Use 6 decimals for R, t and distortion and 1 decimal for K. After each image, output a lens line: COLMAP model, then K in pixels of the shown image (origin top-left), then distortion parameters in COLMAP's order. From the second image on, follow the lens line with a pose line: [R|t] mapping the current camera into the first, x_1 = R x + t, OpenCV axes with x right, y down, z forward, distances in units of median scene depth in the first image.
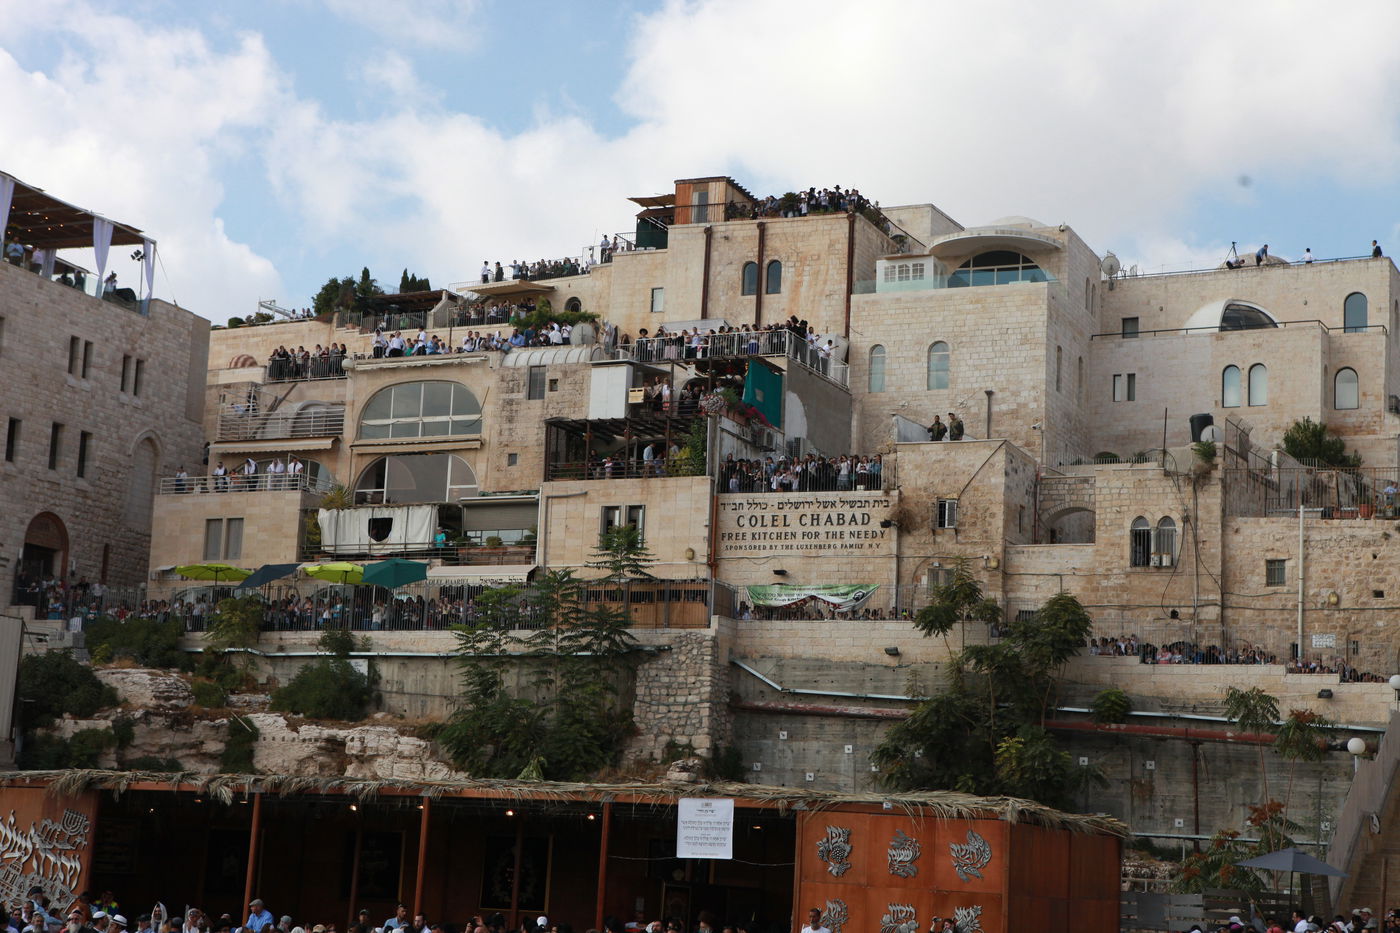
lens RADIAL K [[2272.5, 0, 700.0], [0, 2272.5, 466.5], [0, 0, 1]] dist [0.157814, 0.000090]
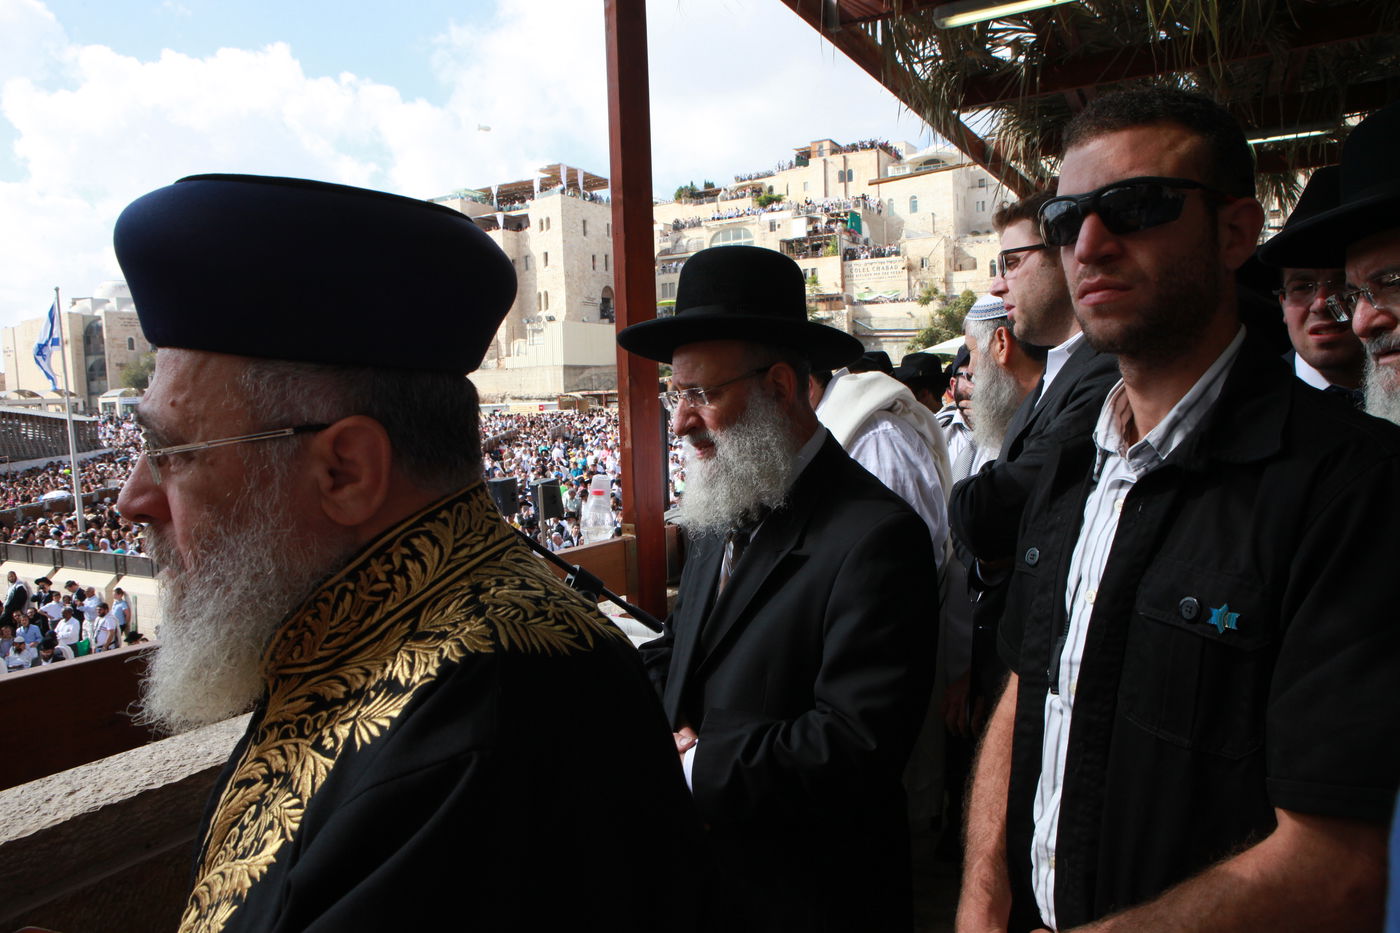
lens RADIAL K [[985.6, 0, 700.0], [0, 985.6, 466.5], [0, 0, 1]] dist [-0.079132, 0.066726]
pose [[0.993941, -0.069798, -0.084912, -0.079843], [0.088320, 0.967009, 0.238943, -0.047293], [0.065432, -0.244995, 0.967314, -0.256072]]
